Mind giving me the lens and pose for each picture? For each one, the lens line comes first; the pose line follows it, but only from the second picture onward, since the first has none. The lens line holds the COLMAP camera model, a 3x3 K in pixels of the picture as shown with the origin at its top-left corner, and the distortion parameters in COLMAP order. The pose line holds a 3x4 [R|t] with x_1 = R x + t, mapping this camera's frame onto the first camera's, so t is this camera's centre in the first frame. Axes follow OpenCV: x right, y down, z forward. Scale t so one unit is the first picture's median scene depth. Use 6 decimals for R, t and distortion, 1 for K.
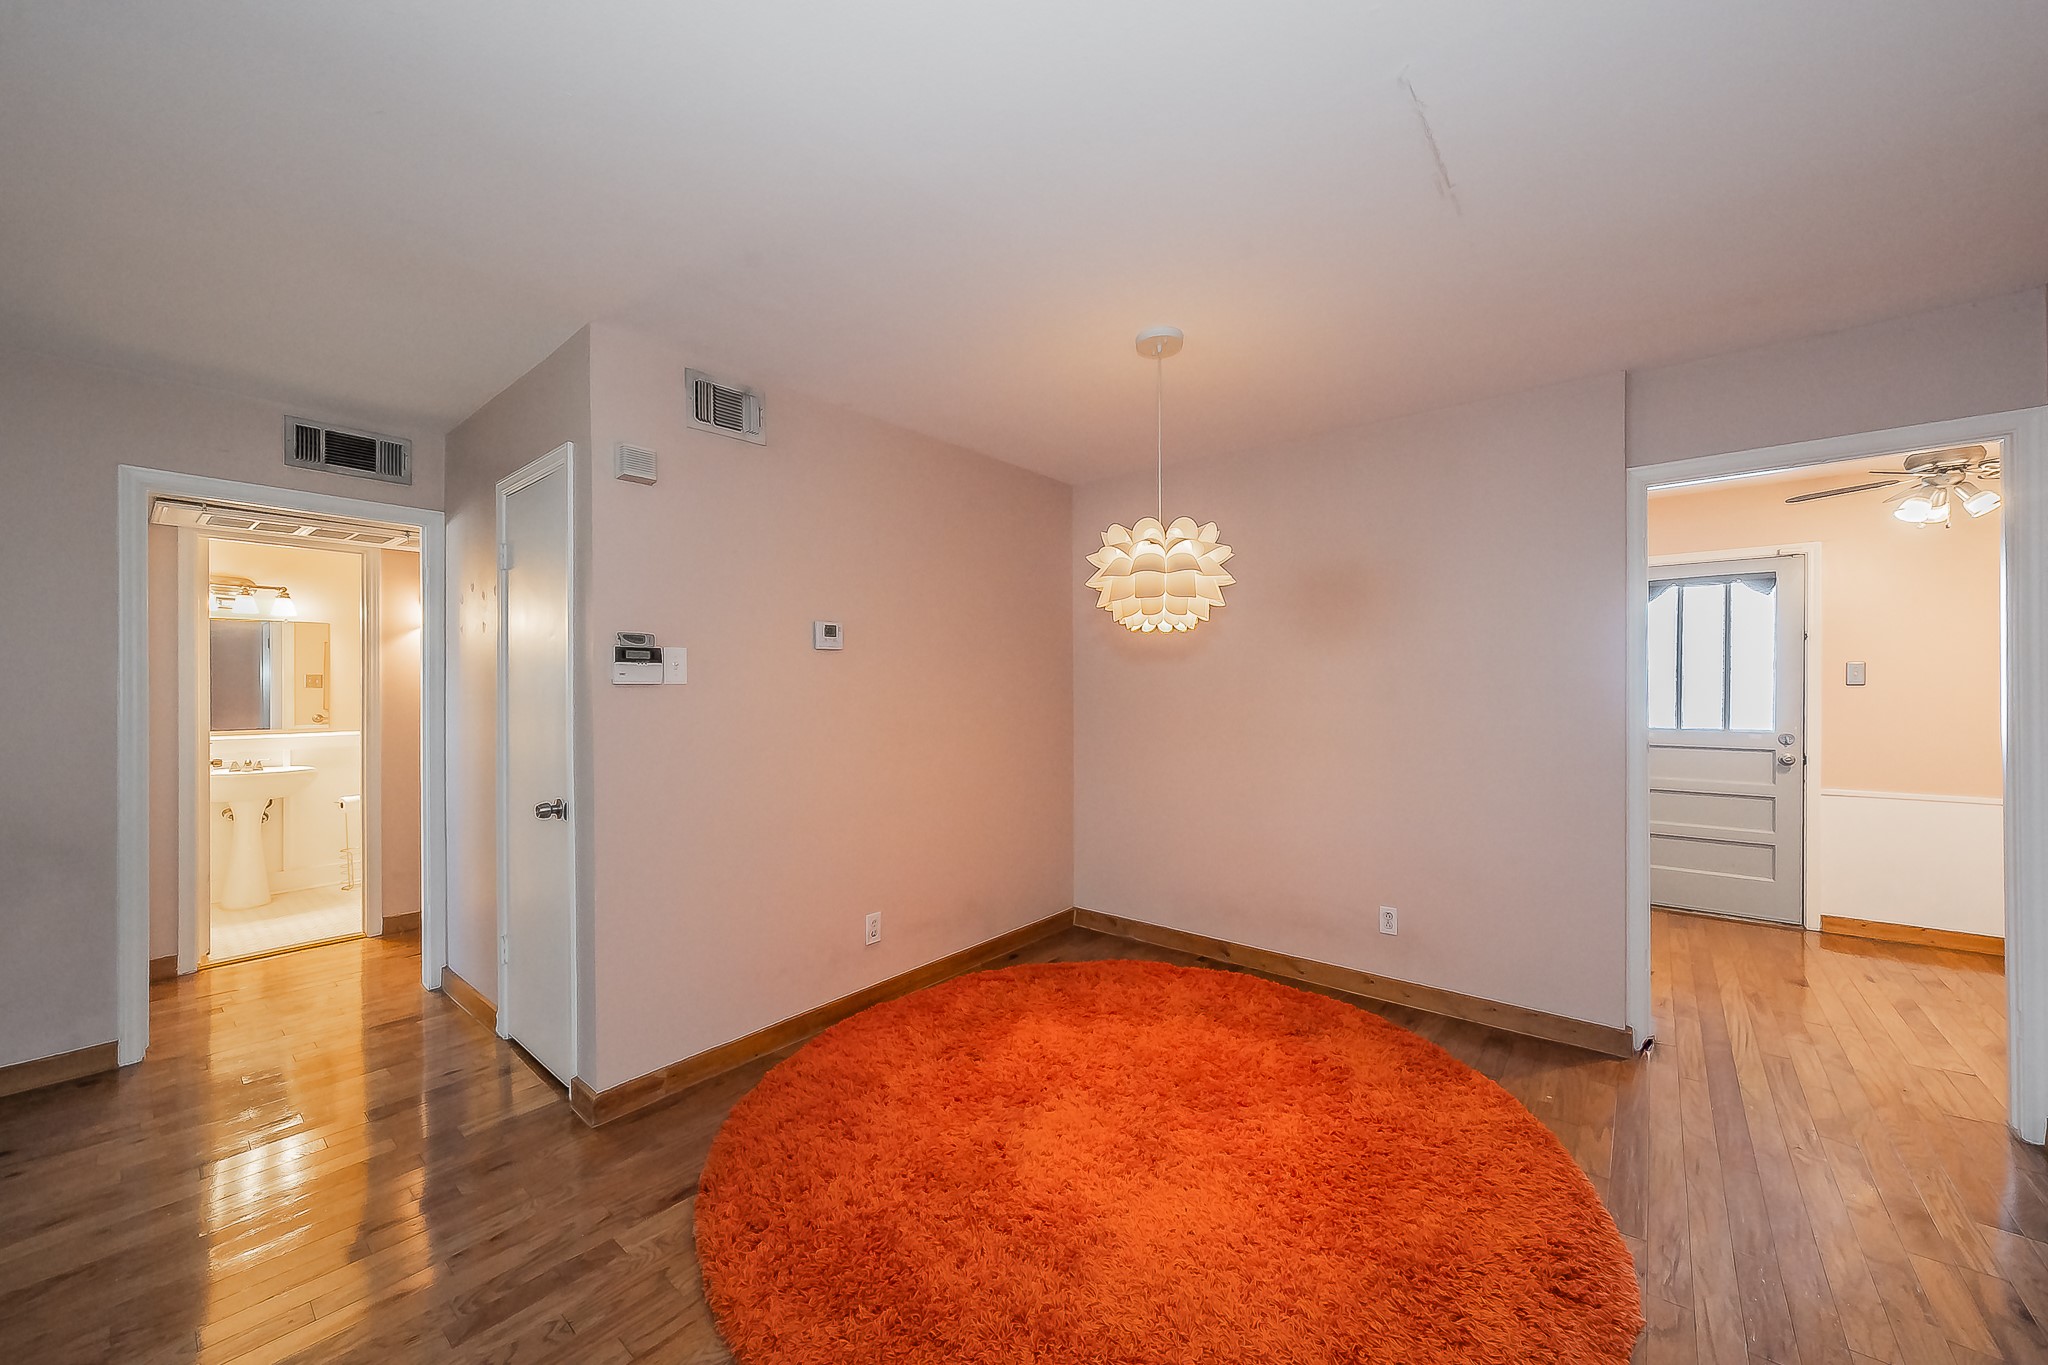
lens RADIAL K [[749.9, 0, 1023.1], [0, 749.9, 693.4], [0, 0, 1]] dist [-0.001164, -0.000060]
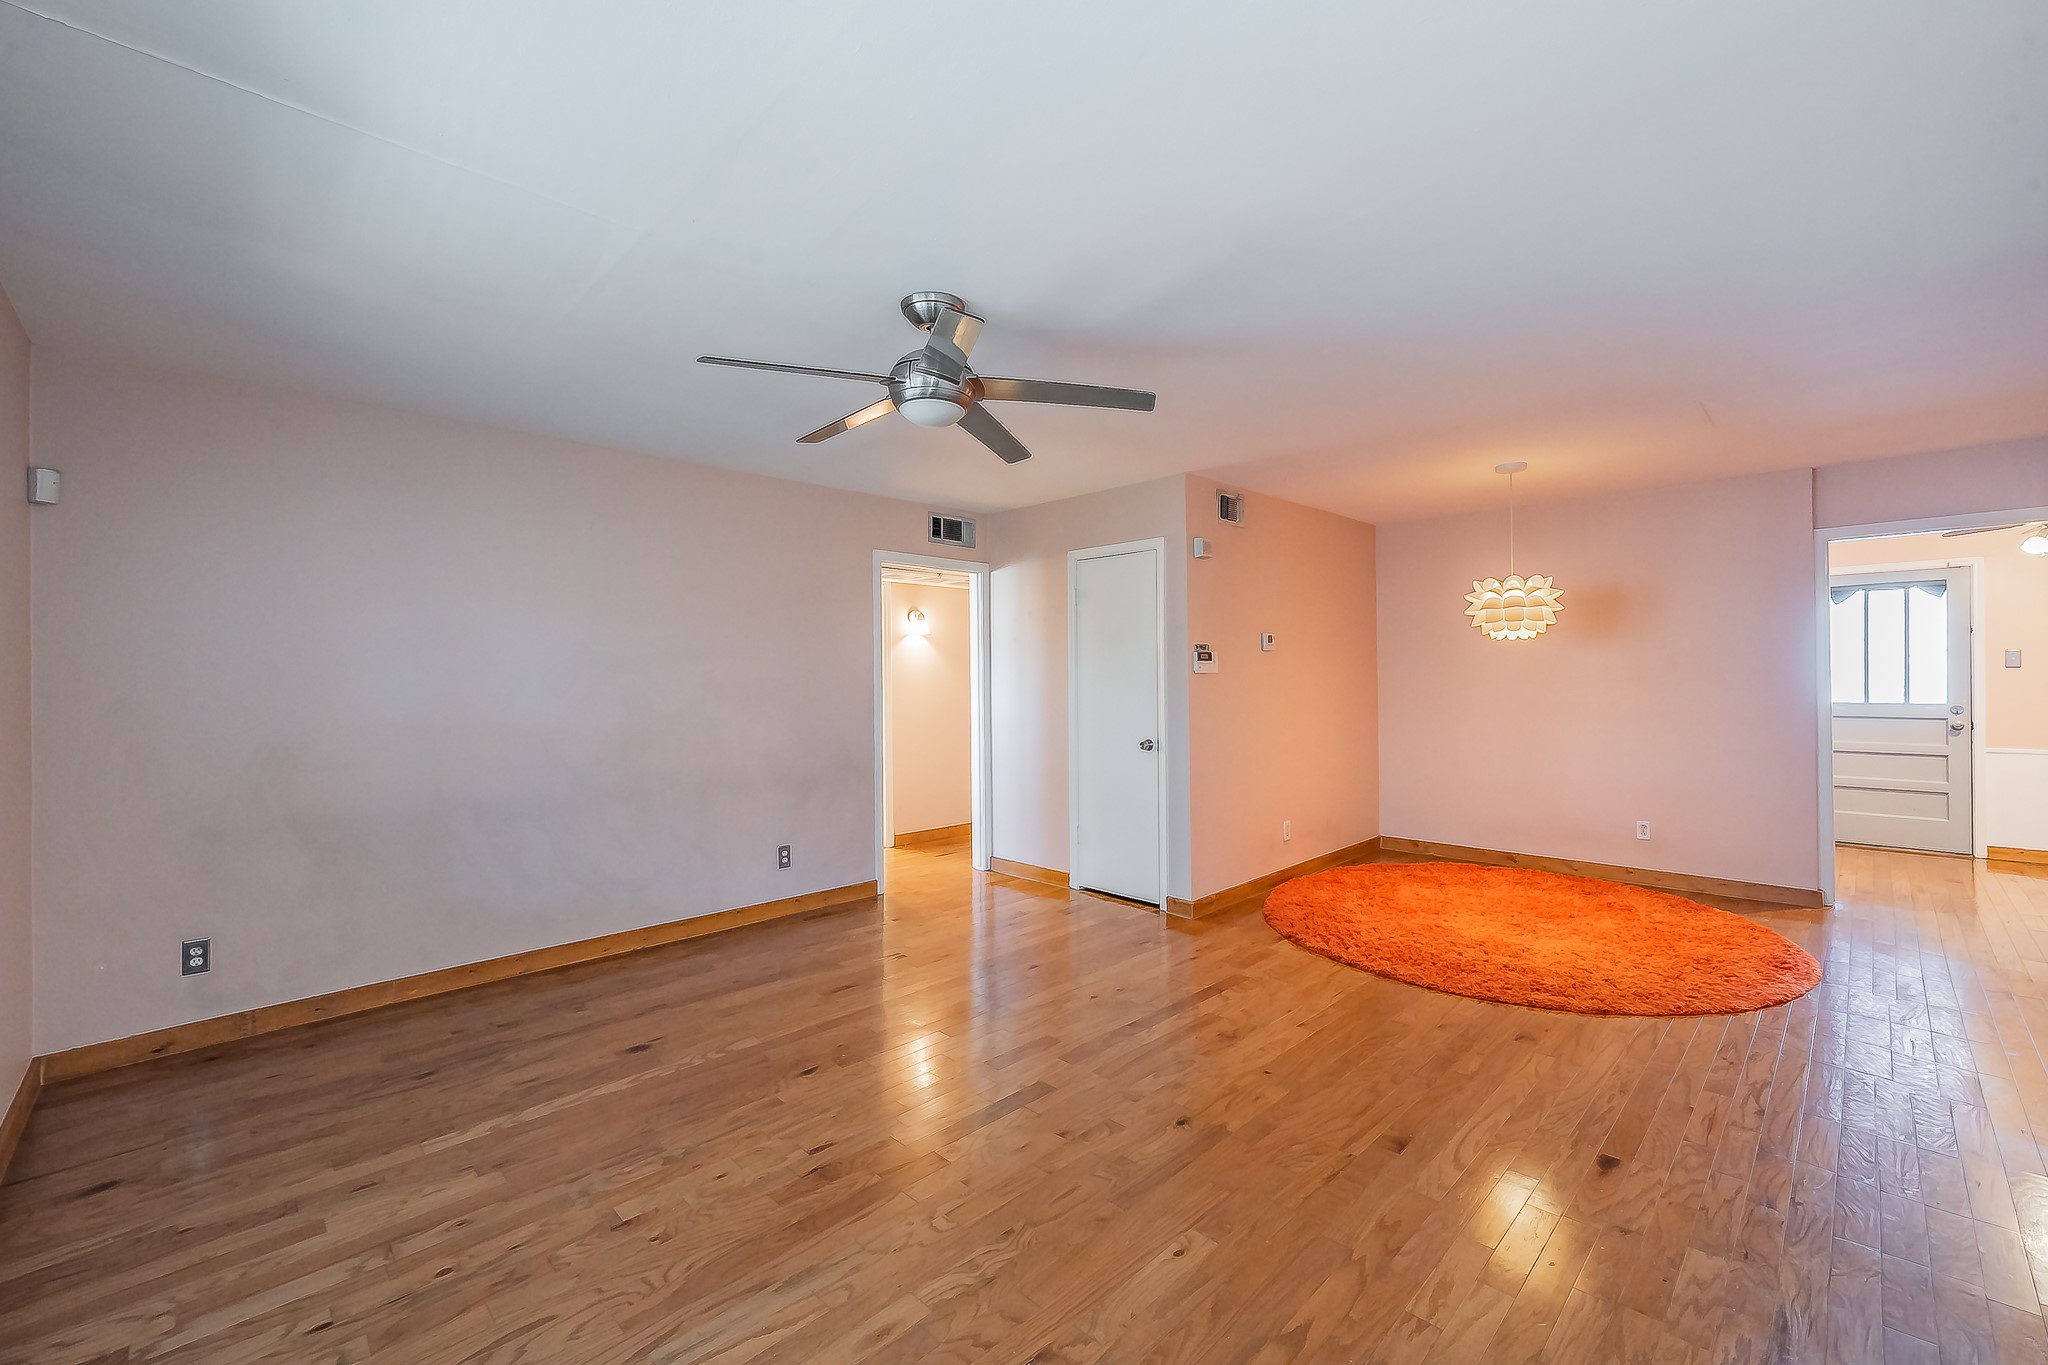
lens RADIAL K [[826.2, 0, 1022.4], [0, 826.2, 677.4], [0, 0, 1]] dist [-0.001521, -0.000003]
pose [[0.994854, -0.007106, -0.101065, -0.488662], [0.006437, 0.999955, -0.006952, 0.005749], [0.101110, 0.006266, 0.994856, -0.643612]]
